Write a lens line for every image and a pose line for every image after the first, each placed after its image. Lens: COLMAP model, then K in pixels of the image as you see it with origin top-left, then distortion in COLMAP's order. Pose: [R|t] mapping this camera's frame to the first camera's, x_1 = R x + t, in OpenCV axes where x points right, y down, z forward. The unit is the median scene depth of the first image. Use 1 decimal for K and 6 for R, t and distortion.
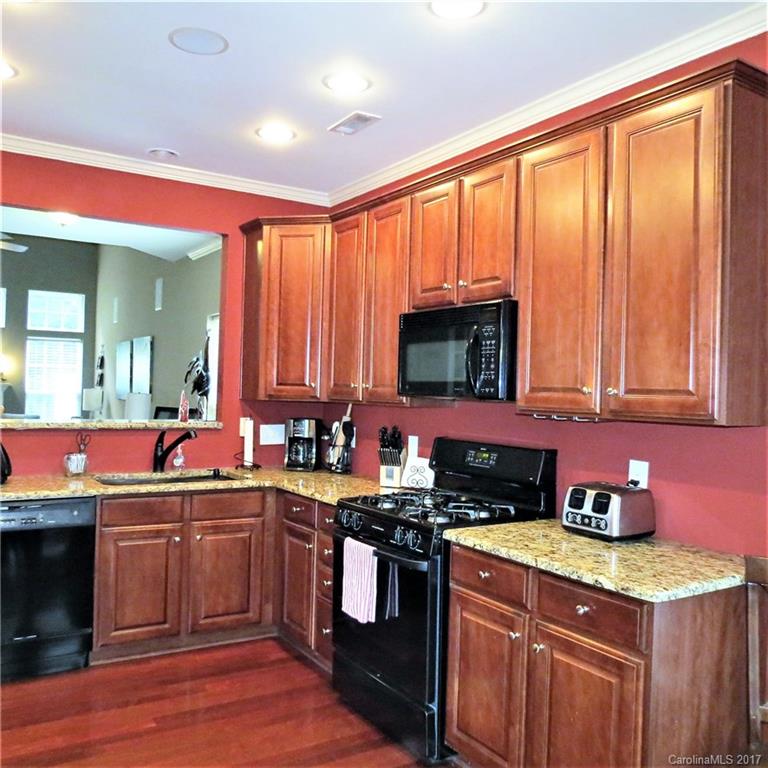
lens RADIAL K [[756.0, 0, 384.5], [0, 756.0, 369.6], [0, 0, 1]] dist [0.015482, 0.012200]
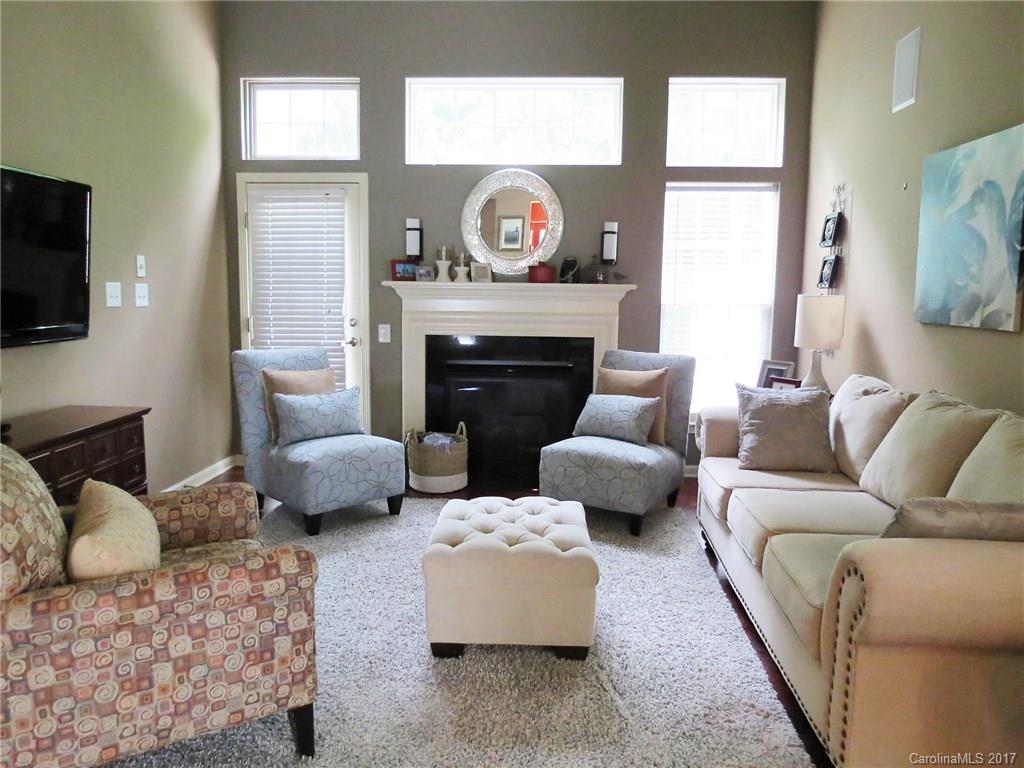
lens RADIAL K [[734.5, 0, 513.6], [0, 734.5, 380.4], [0, 0, 1]] dist [-0.031334, 0.009896]
pose [[0.823028, 0.056962, -0.565138, -0.288170], [0.023700, 0.990649, 0.134365, 0.013820], [0.567507, -0.123979, 0.813981, 0.568791]]
